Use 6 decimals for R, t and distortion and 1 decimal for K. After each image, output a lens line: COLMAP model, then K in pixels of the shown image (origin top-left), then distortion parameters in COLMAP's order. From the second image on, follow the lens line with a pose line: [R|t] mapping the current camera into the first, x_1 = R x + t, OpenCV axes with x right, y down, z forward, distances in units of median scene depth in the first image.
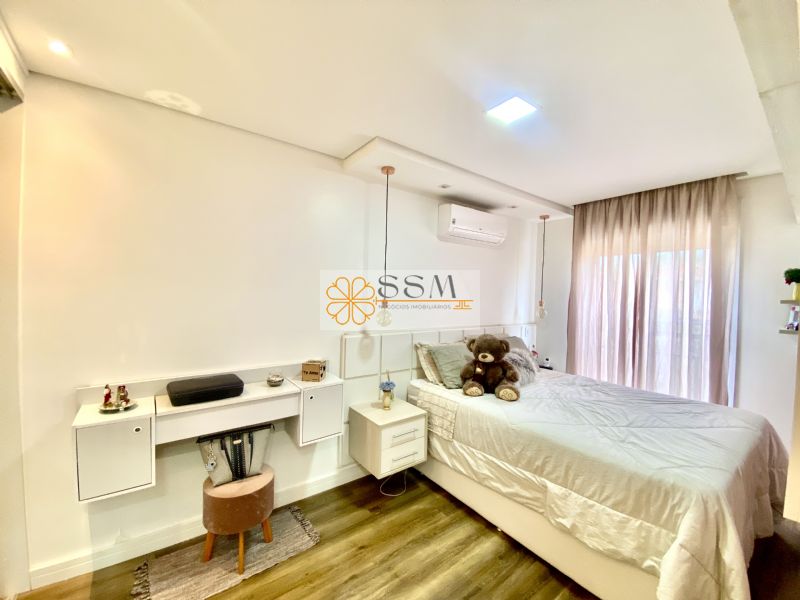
lens RADIAL K [[329.0, 0, 398.0], [0, 329.0, 301.7], [0, 0, 1]] dist [0.016808, -0.017793]
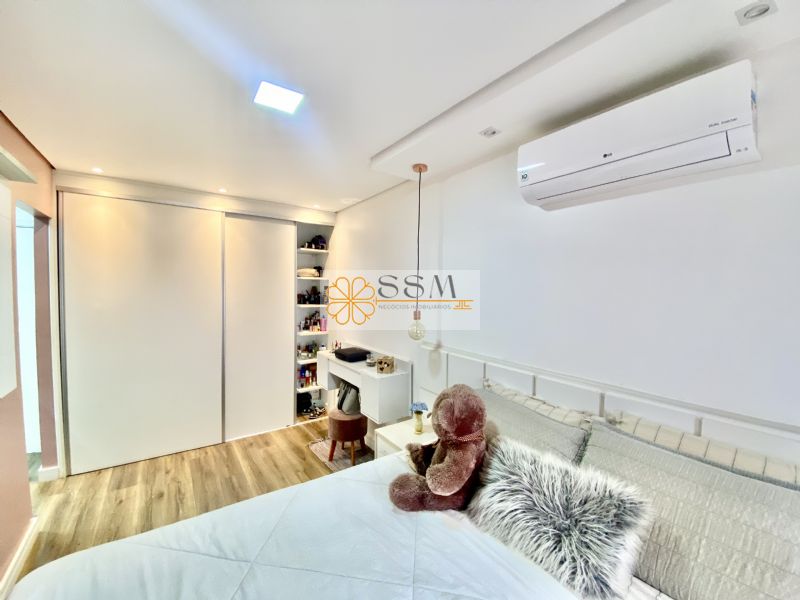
lens RADIAL K [[320.3, 0, 389.0], [0, 320.3, 298.5], [0, 0, 1]] dist [0.029738, -0.022651]
pose [[-0.044689, 0.003738, -0.998994, 1.117739], [-0.028308, 0.999587, 0.005007, -0.052475], [0.998600, 0.028503, -0.044564, 1.250864]]
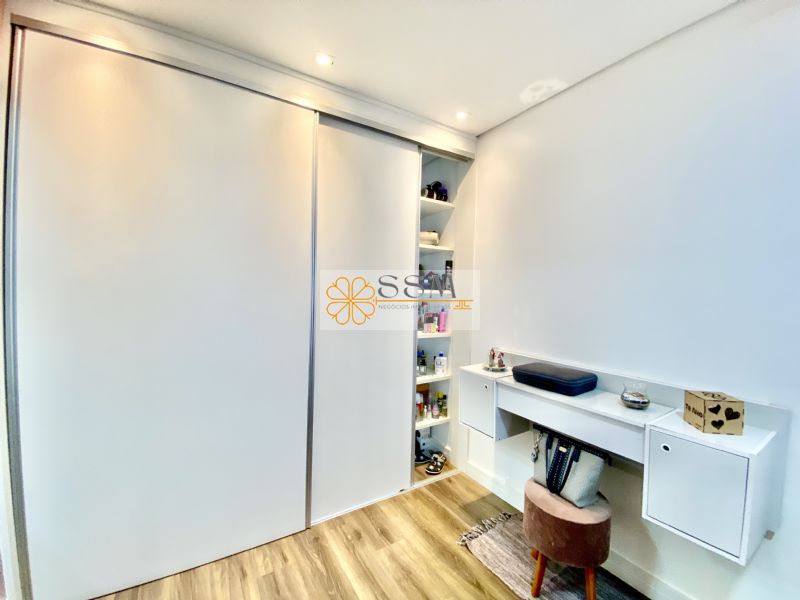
lens RADIAL K [[329.0, 0, 398.0], [0, 329.0, 301.7], [0, 0, 1]] dist [0.016808, -0.017793]
pose [[-0.093160, 0.006590, -0.995629, 0.375232], [-0.046331, 0.998866, 0.010946, 0.059266], [0.994573, 0.047148, -0.092749, 0.633820]]
